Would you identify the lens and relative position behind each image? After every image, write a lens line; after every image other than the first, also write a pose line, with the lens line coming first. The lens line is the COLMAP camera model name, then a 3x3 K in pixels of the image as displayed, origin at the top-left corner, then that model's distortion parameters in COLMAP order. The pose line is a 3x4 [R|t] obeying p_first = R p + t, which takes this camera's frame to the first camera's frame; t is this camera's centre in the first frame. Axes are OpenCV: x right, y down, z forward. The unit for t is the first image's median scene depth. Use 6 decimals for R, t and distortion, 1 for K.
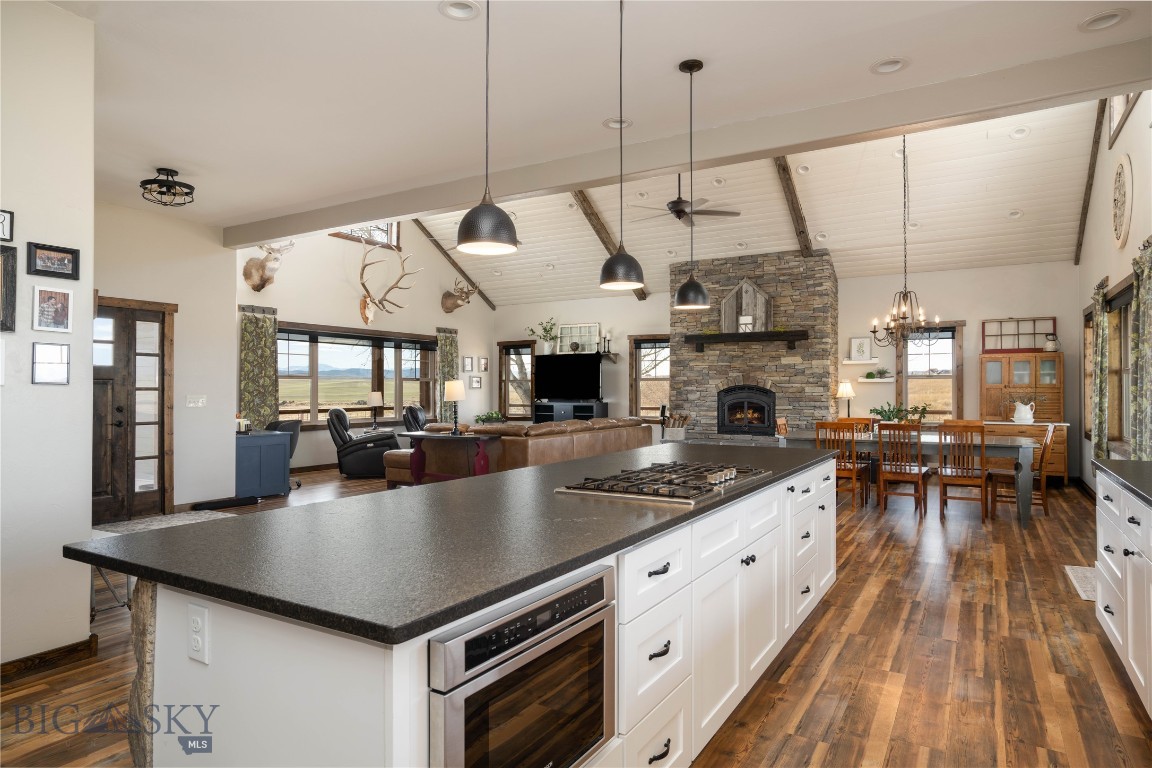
lens RADIAL K [[685.9, 0, 576.0], [0, 685.9, 384.0], [0, 0, 1]] dist [-0.000568, -0.000091]
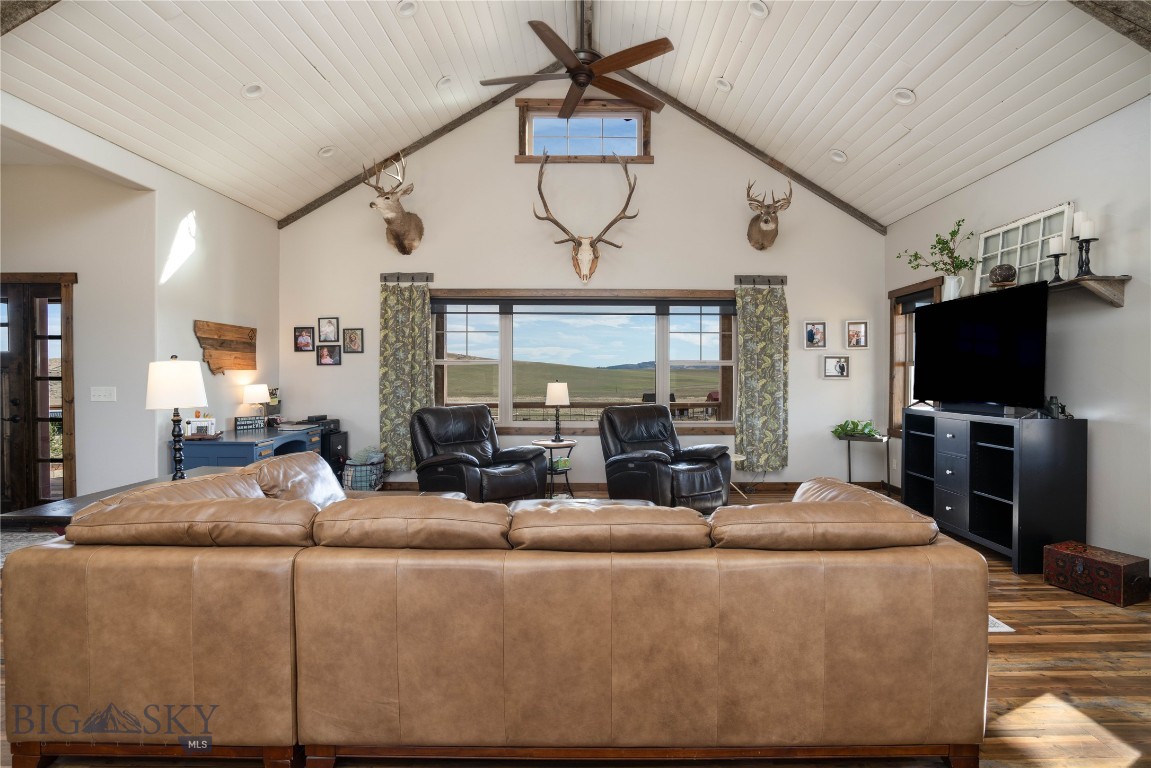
lens RADIAL K [[562.0, 0, 575.5], [0, 562.0, 384.0], [0, 0, 1]] dist [-0.043888, 0.000090]
pose [[0.526213, 0.014431, -0.850230, 0.176850], [0.004605, 0.999793, 0.019819, 0.002738], [0.850340, -0.014344, 0.526038, 0.775806]]
